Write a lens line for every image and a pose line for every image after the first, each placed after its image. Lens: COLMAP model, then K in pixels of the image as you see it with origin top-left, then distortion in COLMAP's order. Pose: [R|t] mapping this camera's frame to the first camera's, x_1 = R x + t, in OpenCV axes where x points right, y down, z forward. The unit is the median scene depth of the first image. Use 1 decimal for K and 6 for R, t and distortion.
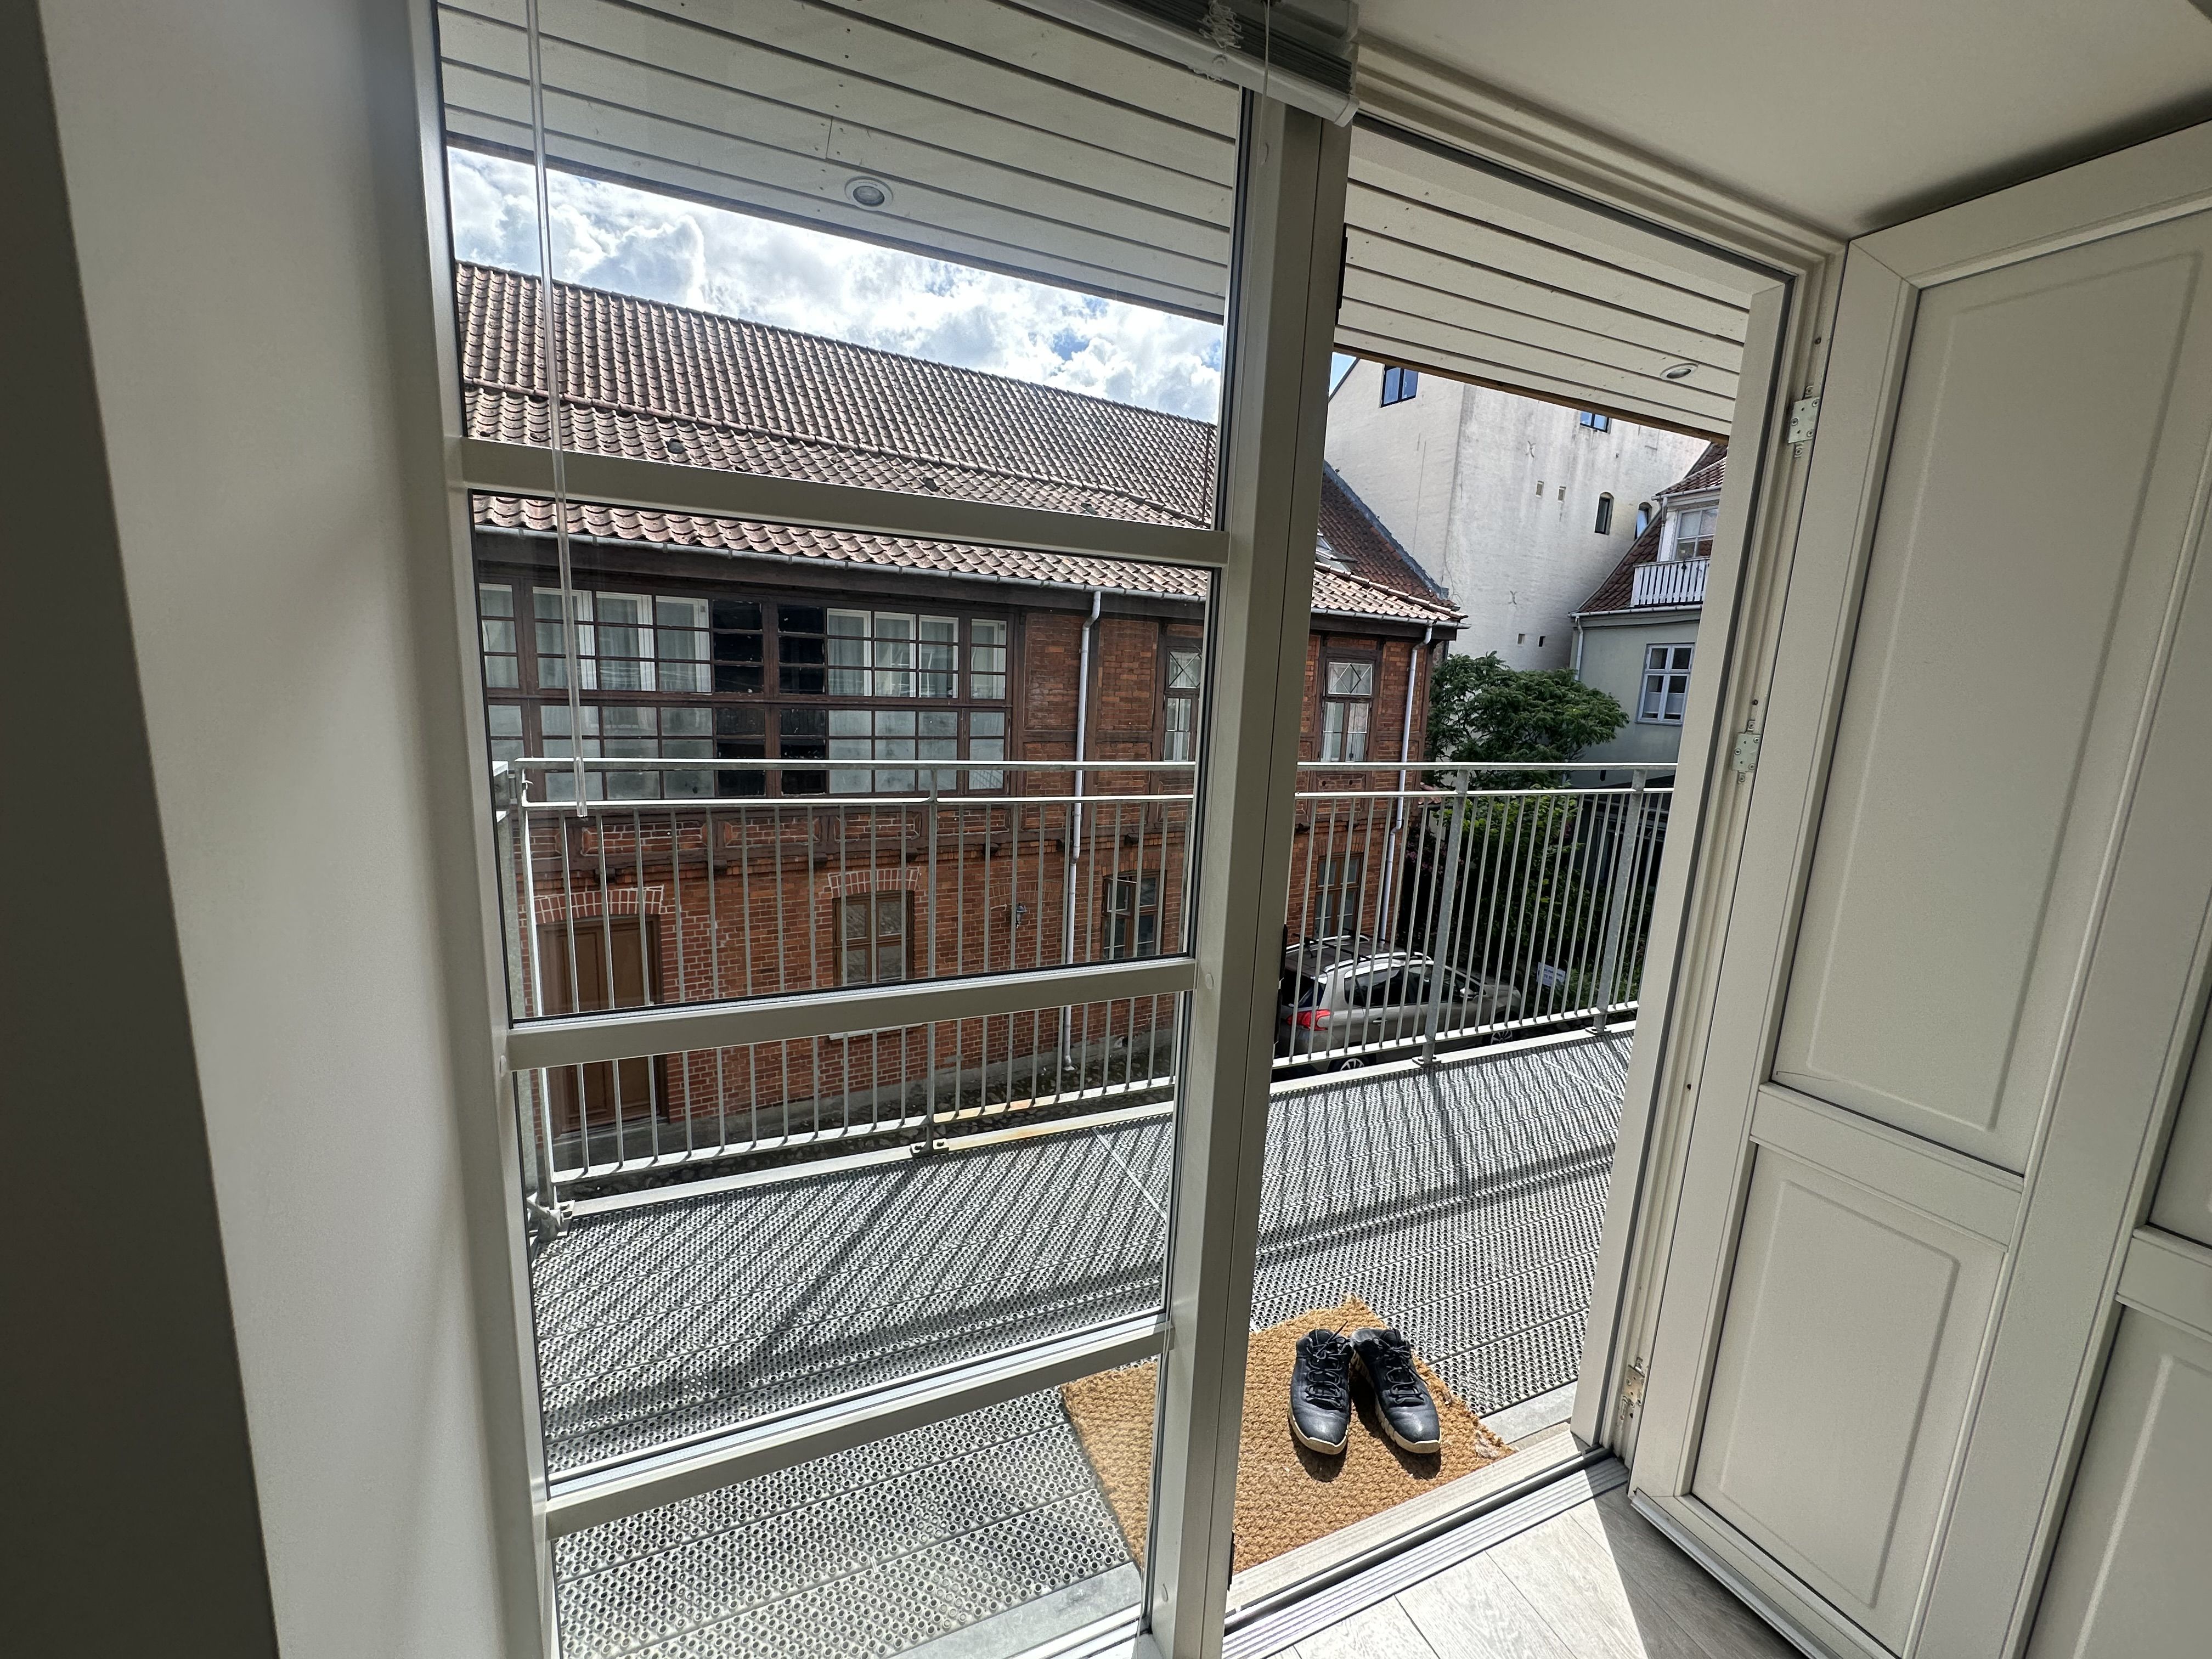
lens RADIAL K [[884.3, 0, 1102.6], [0, 884.3, 832.8], [0, 0, 1]] dist [-0.001853, -0.000023]
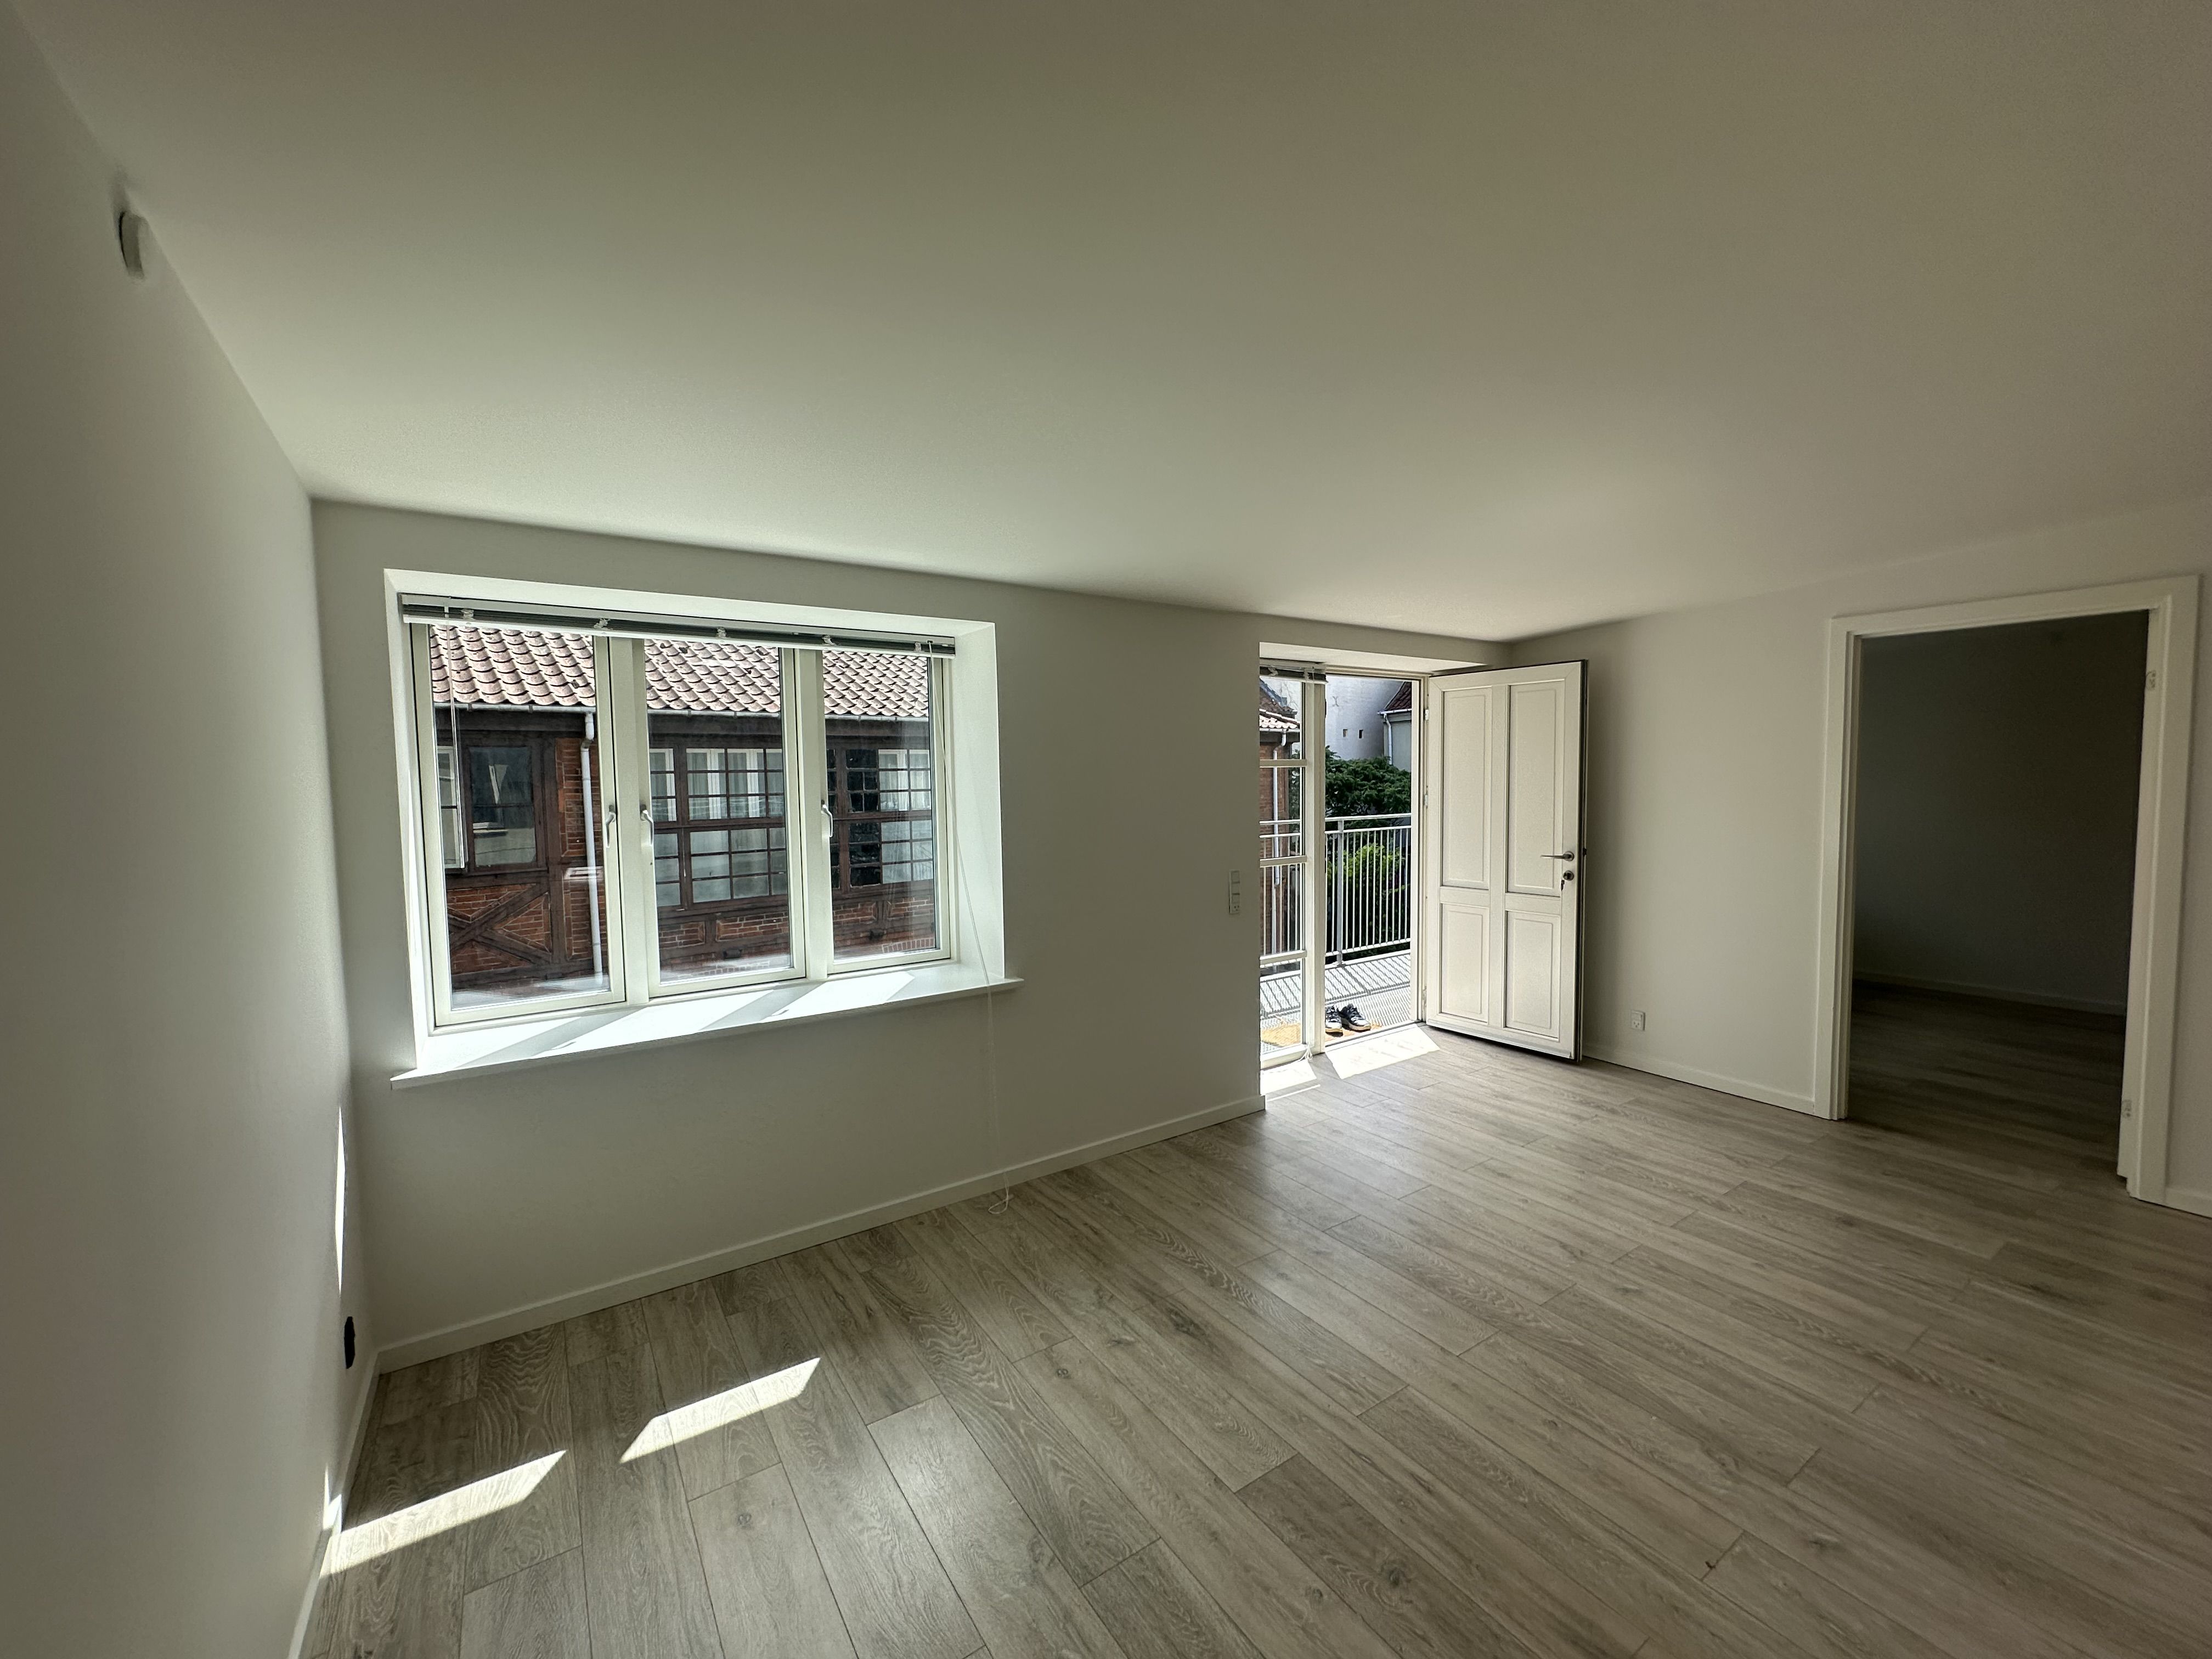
lens RADIAL K [[884.3, 0, 1106.3], [0, 884.3, 824.8], [0, 0, 1]] dist [-0.001853, -0.000023]
pose [[0.983264, -0.071073, 0.167751, -0.174286], [0.090992, 0.989282, -0.114204, 0.046421], [-0.157836, 0.127556, 0.979192, -0.345741]]
